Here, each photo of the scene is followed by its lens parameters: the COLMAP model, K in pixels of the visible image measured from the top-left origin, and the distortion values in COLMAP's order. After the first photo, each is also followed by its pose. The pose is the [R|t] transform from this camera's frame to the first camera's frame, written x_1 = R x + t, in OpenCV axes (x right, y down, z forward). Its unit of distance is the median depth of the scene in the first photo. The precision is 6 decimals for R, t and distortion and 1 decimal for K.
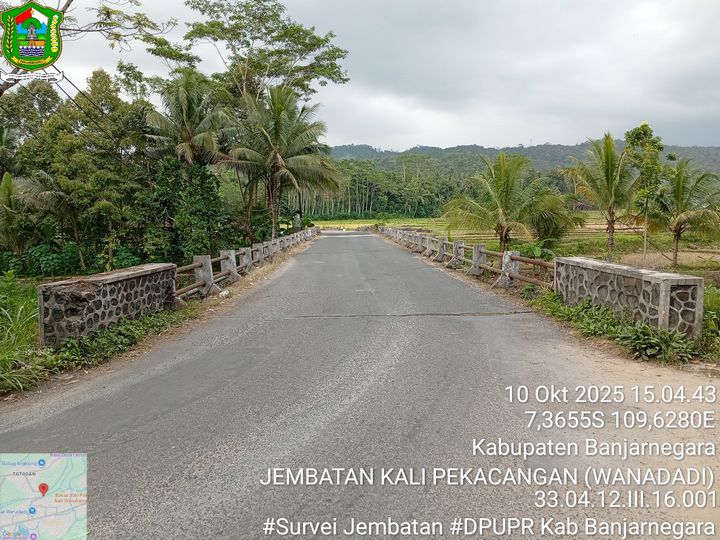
lens RADIAL K [[548.3, 0, 357.6], [0, 548.3, 271.2], [0, 0, 1]] dist [0.114520, -0.243455]
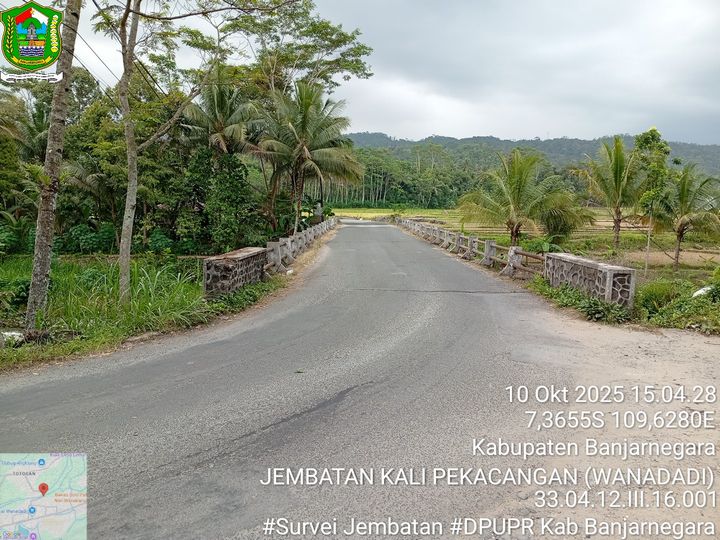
lens RADIAL K [[548.3, 0, 357.6], [0, 548.3, 271.2], [0, 0, 1]] dist [0.114520, -0.243455]
pose [[0.999204, 0.035431, -0.018329, -0.013898], [-0.035031, 0.999150, 0.021708, 0.001190], [0.019082, -0.021048, 0.999596, -0.065052]]
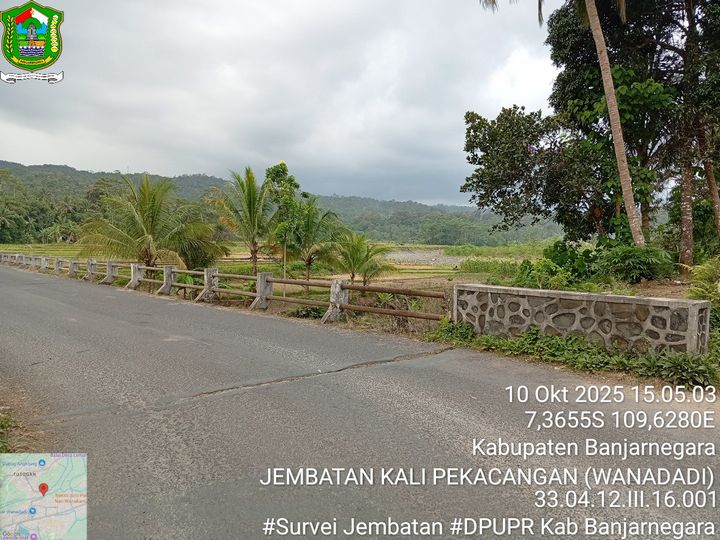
lens RADIAL K [[548.3, 0, 357.6], [0, 548.3, 271.2], [0, 0, 1]] dist [0.114520, -0.243455]
pose [[0.770076, -0.006231, 0.637922, -0.060384], [0.040160, 0.998442, -0.038727, -0.003331], [-0.636687, 0.055441, 0.769127, 0.073031]]
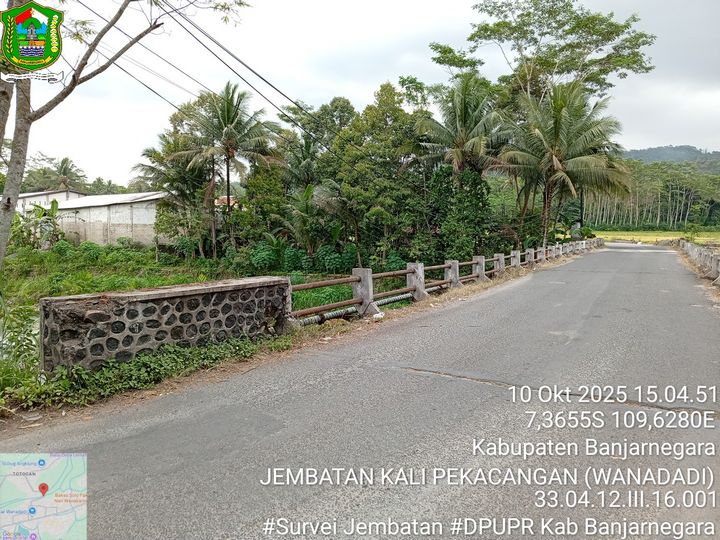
lens RADIAL K [[548.3, 0, 357.6], [0, 548.3, 271.2], [0, 0, 1]] dist [0.114520, -0.243455]
pose [[0.871277, 0.068361, -0.486008, 0.028162], [-0.074709, 0.997185, 0.006330, -0.006506], [0.485073, 0.030794, 0.873931, 0.057326]]
